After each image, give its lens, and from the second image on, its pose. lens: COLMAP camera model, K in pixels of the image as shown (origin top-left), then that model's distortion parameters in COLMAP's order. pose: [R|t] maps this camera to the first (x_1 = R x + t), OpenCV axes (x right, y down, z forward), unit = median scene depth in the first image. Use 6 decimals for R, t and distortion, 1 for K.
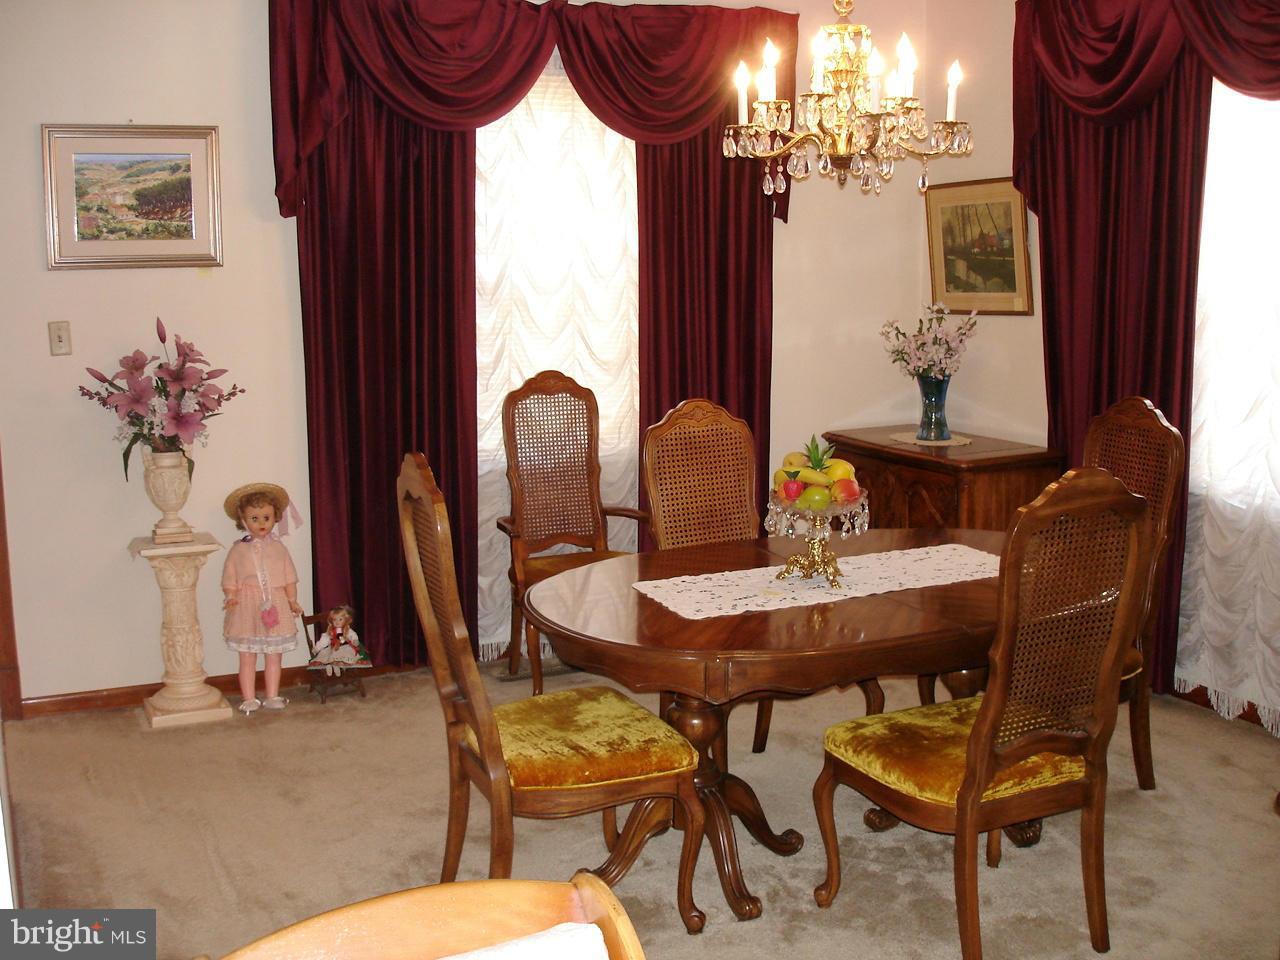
lens RADIAL K [[1389.2, 0, 638.6], [0, 1389.2, 472.2], [0, 0, 1]] dist [-0.106334, 0.000000]
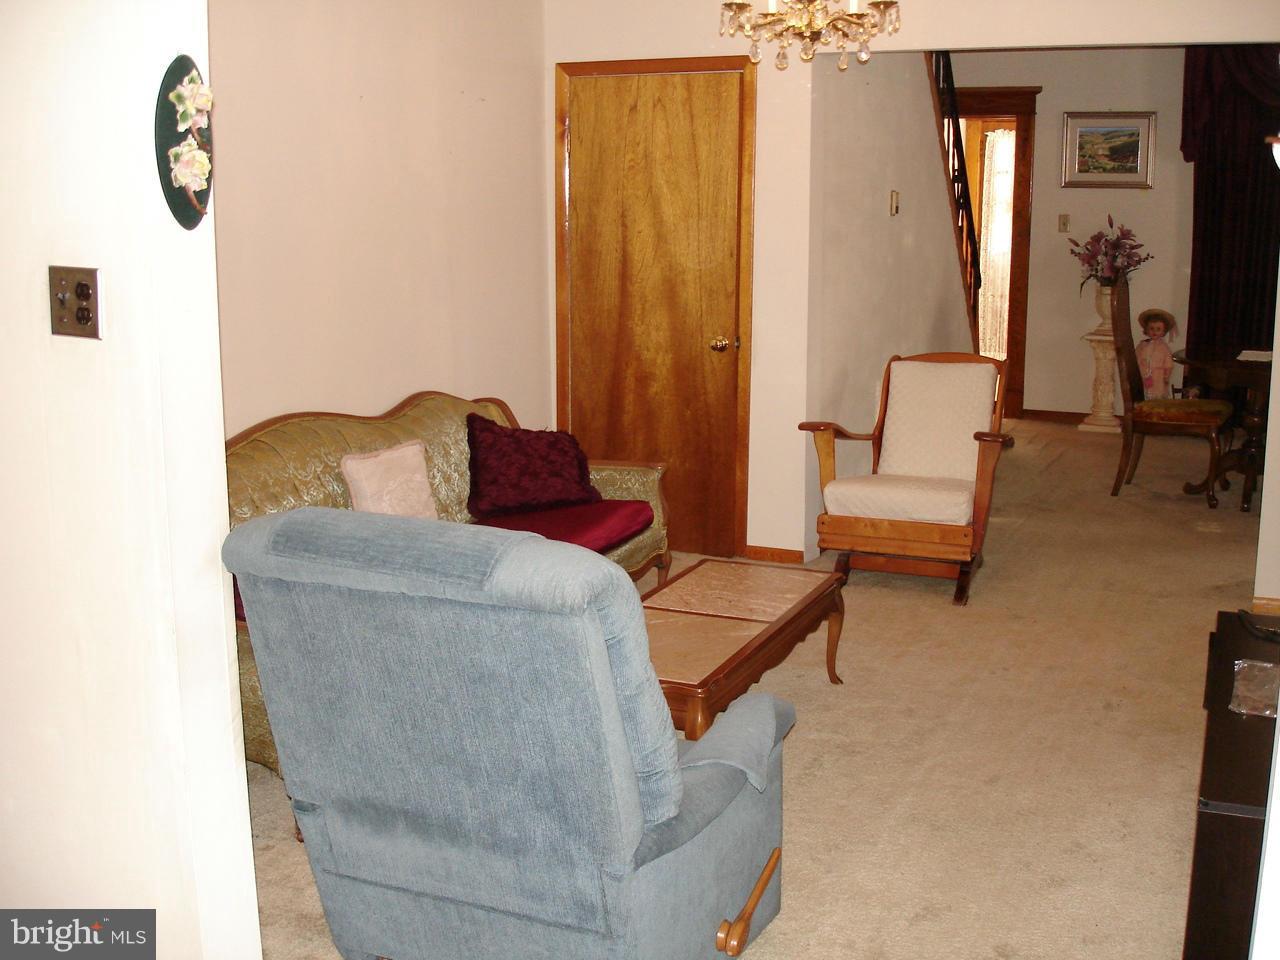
lens RADIAL K [[1389.2, 0, 641.9], [0, 1389.2, 478.0], [0, 0, 1]] dist [-0.106334, 0.000000]
pose [[0.643794, 0.159969, -0.748291, 0.694649], [-0.119017, 0.986936, 0.108590, 0.117083], [0.755887, 0.019150, 0.654422, -0.709890]]
